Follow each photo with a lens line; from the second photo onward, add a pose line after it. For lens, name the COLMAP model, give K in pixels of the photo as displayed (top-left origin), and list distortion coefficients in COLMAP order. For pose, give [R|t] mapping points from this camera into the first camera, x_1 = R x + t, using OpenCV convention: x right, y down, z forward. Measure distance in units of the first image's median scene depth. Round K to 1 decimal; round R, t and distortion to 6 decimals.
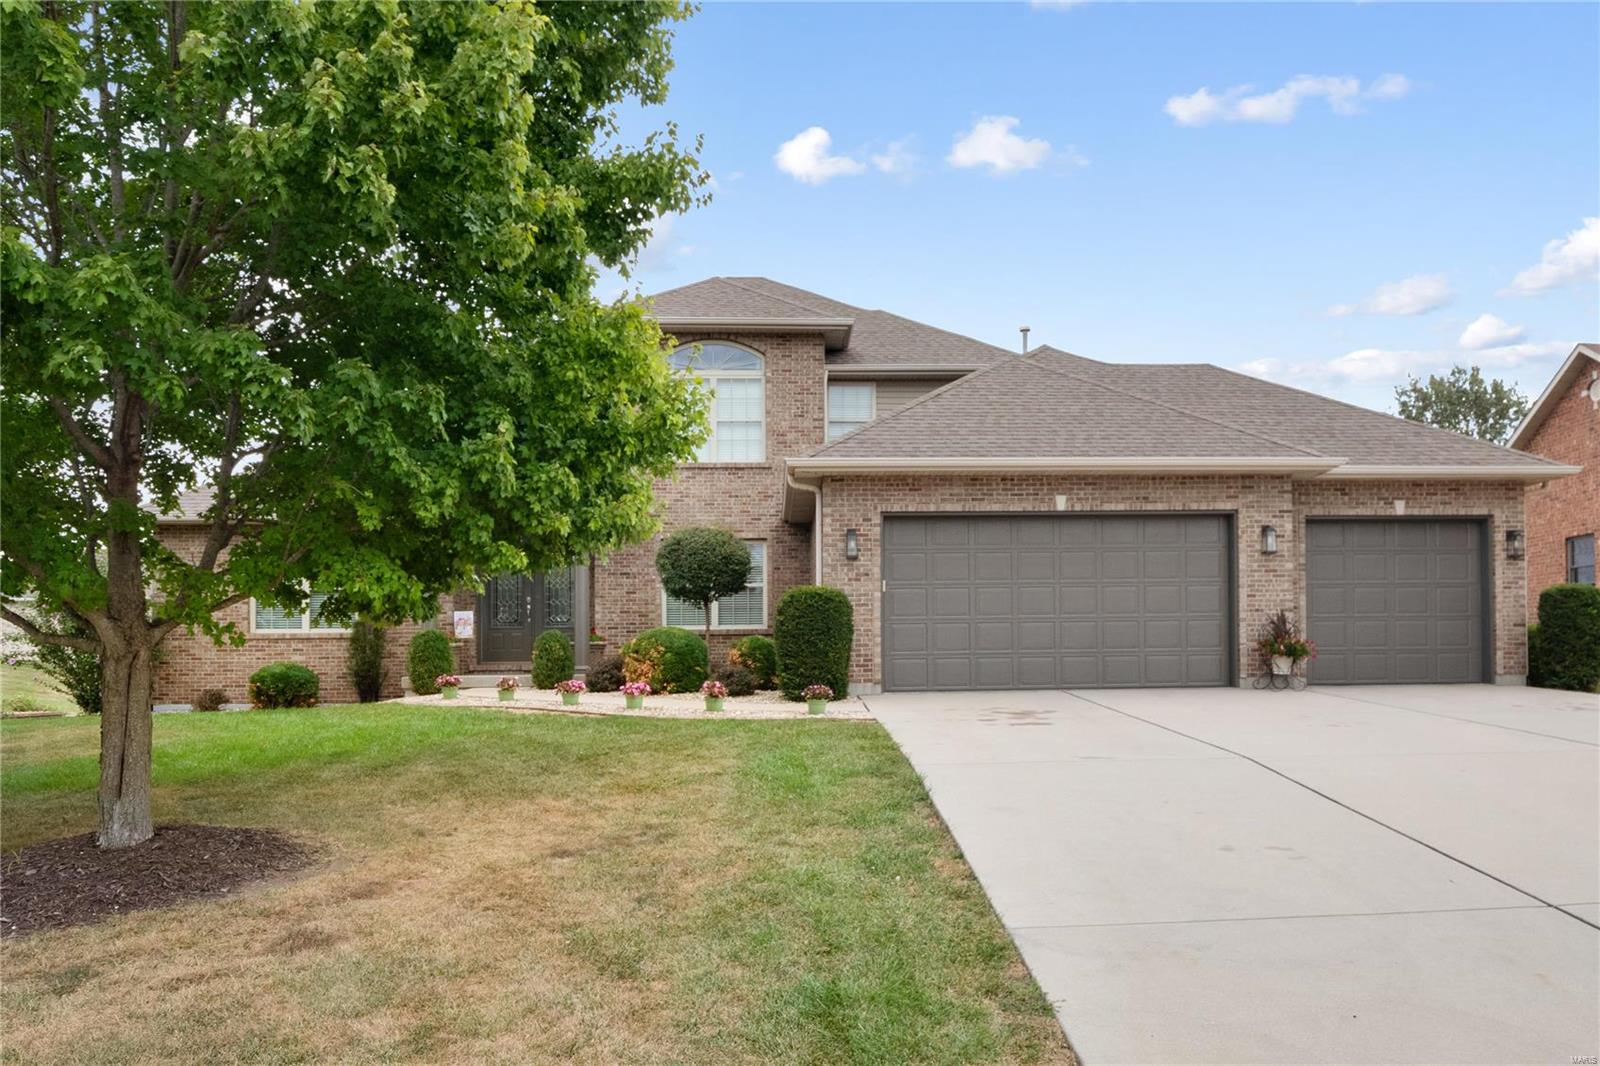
lens RADIAL K [[1164.4, 0, 799.0], [0, 1164.4, 564.5], [0, 0, 1]] dist [0.000217, 0.000621]
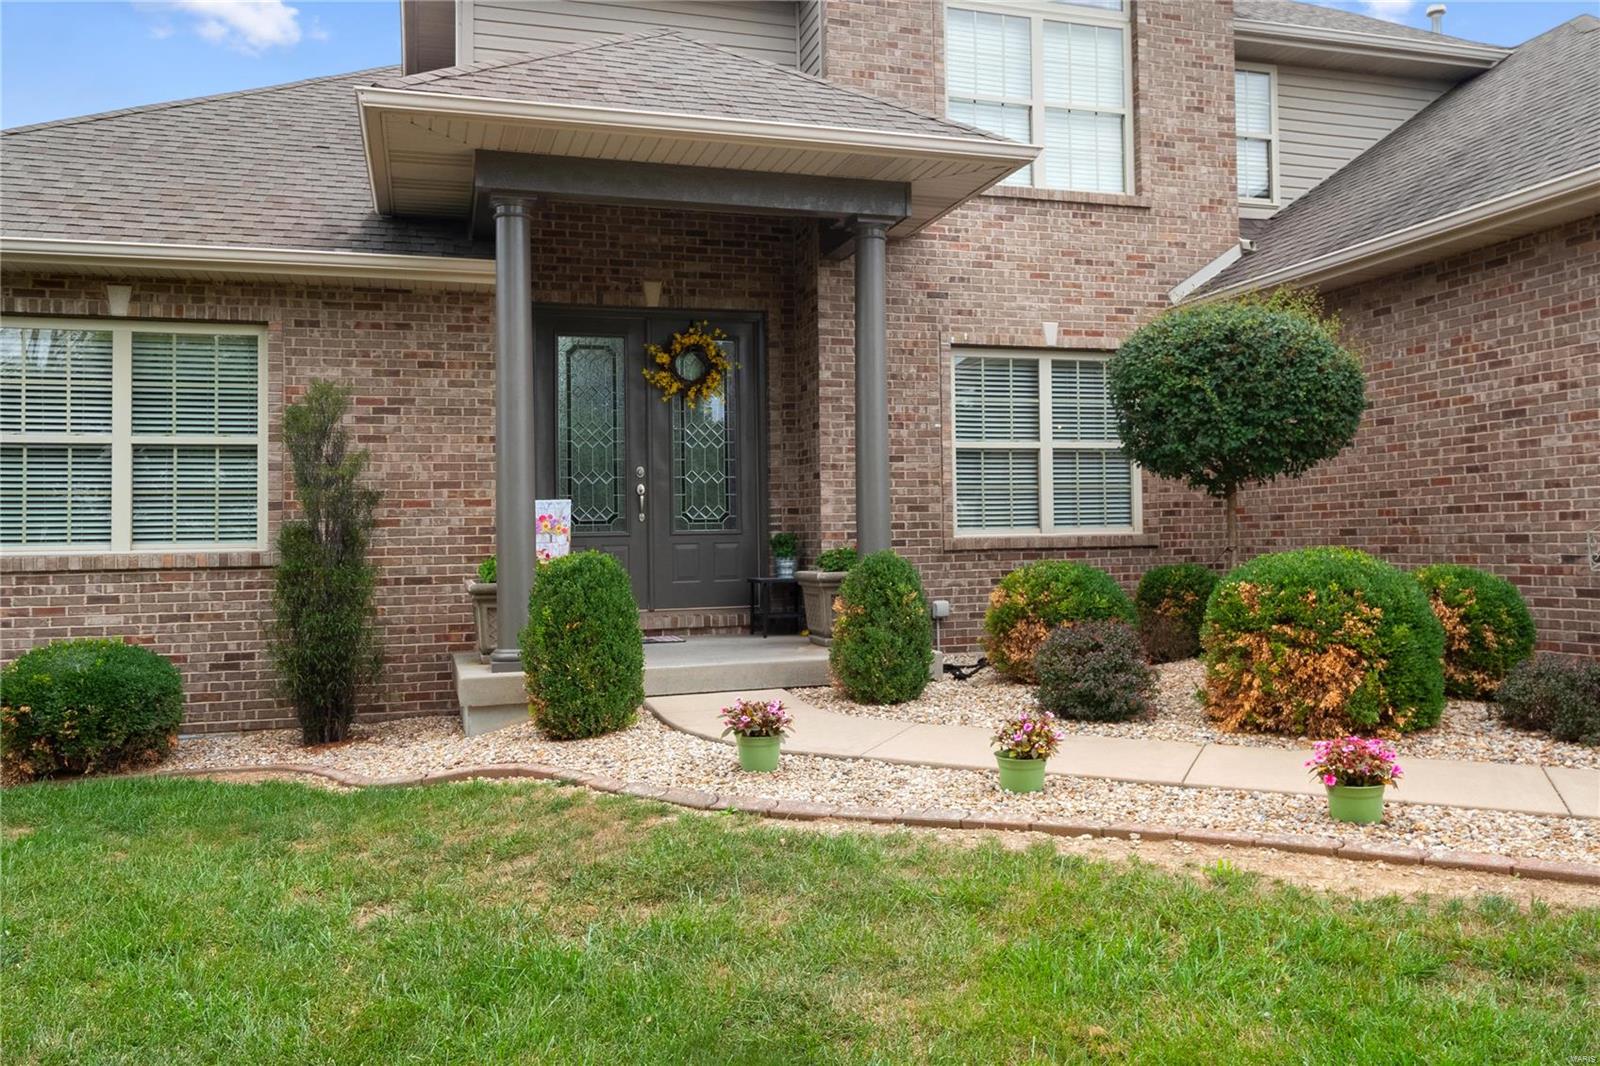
lens RADIAL K [[1290.3, 0, 800.6], [0, 1290.3, 453.5], [0, 0, 1]] dist [-0.000564, -0.002738]
pose [[0.961775, 0.011588, 0.273596, -0.415204], [-0.016771, 0.999721, 0.016613, 0.018738], [-0.273327, -0.020566, 0.961701, 0.676457]]
